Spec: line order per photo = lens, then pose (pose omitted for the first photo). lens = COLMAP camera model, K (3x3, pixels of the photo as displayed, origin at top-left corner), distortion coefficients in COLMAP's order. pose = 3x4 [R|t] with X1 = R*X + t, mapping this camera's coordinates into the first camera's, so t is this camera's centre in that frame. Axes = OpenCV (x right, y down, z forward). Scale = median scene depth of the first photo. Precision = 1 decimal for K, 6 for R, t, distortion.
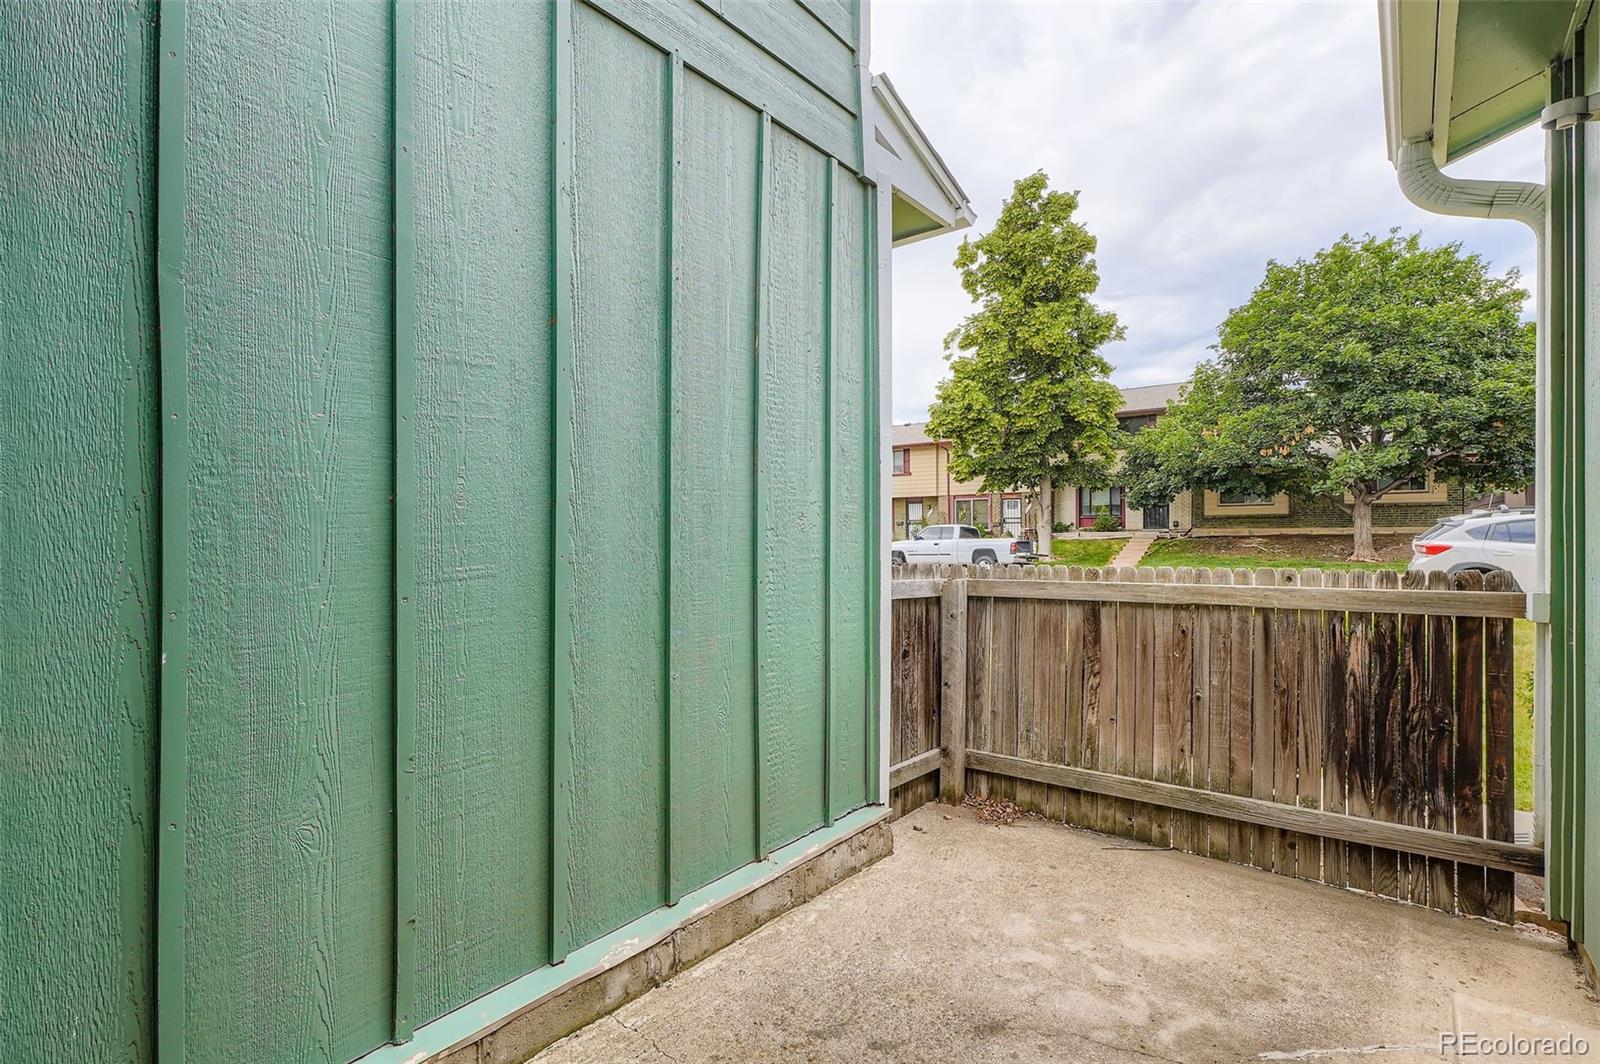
lens RADIAL K [[777.1, 0, 809.8], [0, 777.1, 537.6], [0, 0, 1]] dist [-0.024833, -0.000073]
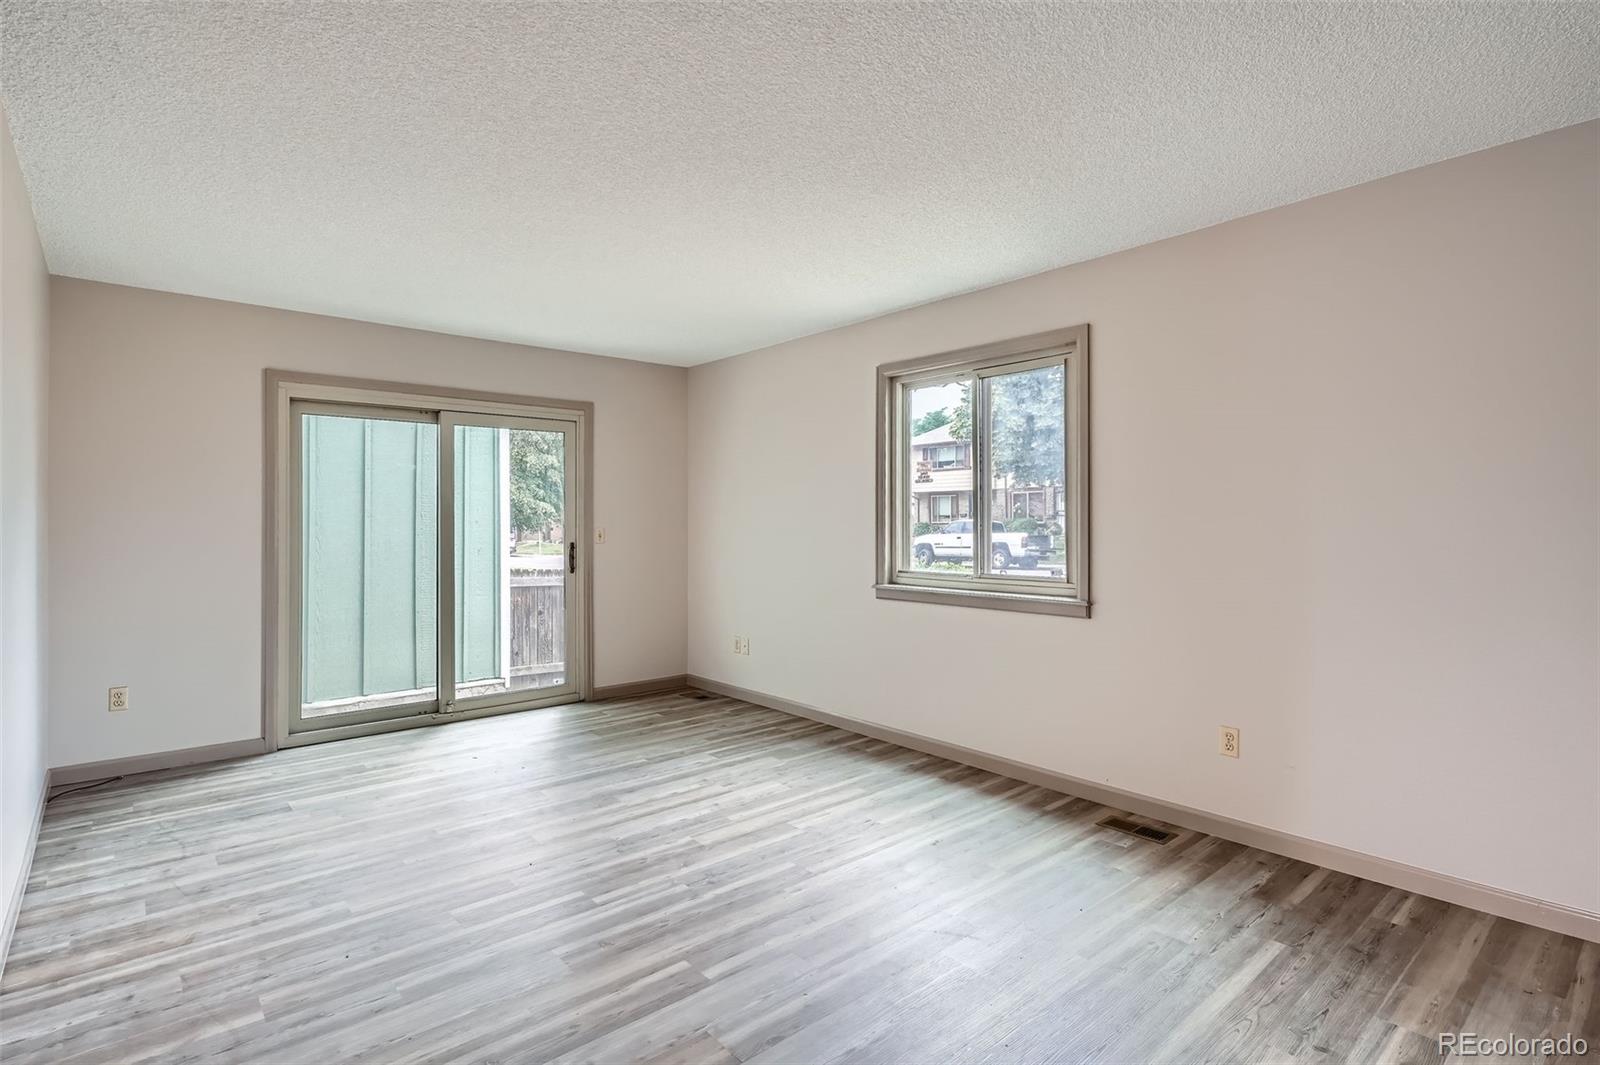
lens RADIAL K [[777.1, 0, 792.6], [0, 777.1, 531.2], [0, 0, 1]] dist [-0.024833, -0.000073]
pose [[0.985052, 0.007544, -0.172093, 1.320964], [-0.005811, 0.999927, 0.010568, -0.110759], [0.172160, -0.009410, 0.985024, -1.073081]]
